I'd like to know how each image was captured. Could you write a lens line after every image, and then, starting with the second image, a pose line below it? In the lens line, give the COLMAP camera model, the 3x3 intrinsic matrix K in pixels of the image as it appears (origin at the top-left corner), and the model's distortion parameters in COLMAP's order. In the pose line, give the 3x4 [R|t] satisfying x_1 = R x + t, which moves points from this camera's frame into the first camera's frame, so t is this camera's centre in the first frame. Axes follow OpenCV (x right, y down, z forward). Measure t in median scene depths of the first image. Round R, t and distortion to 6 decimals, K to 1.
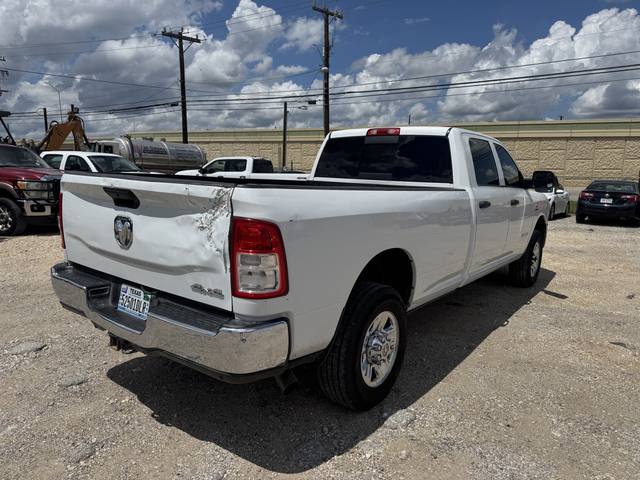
lens RADIAL K [[450.5, 0, 322.1], [0, 450.5, 247.0], [0, 0, 1]] dist [0.045976, -0.047517]
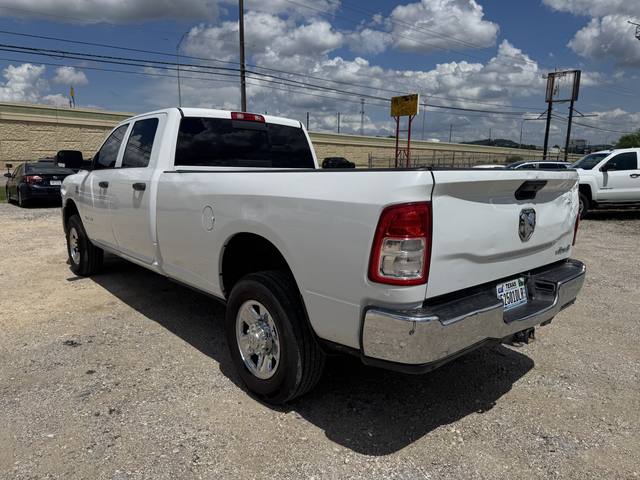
lens RADIAL K [[450.5, 0, 322.1], [0, 450.5, 247.0], [0, 0, 1]] dist [0.045976, -0.047517]
pose [[0.207246, -0.200249, 0.957575, -1.397702], [0.161178, 0.972439, 0.168474, -0.210606], [-0.964920, 0.119424, 0.233810, 1.128378]]
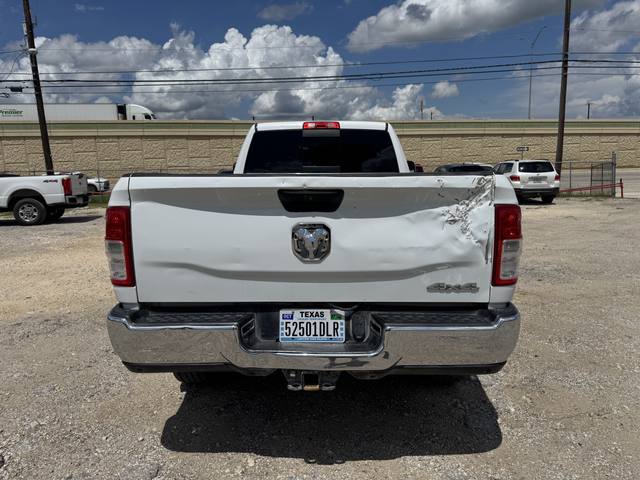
lens RADIAL K [[456.4, 0, 320.0], [0, 456.4, 240.0], [0, 0, 1]] dist [0.013821, -0.007833]
pose [[0.812105, -0.126897, 0.569546, -0.829441], [0.133135, 0.990617, 0.030878, -0.055781], [-0.568120, 0.050751, 0.821379, 0.302341]]
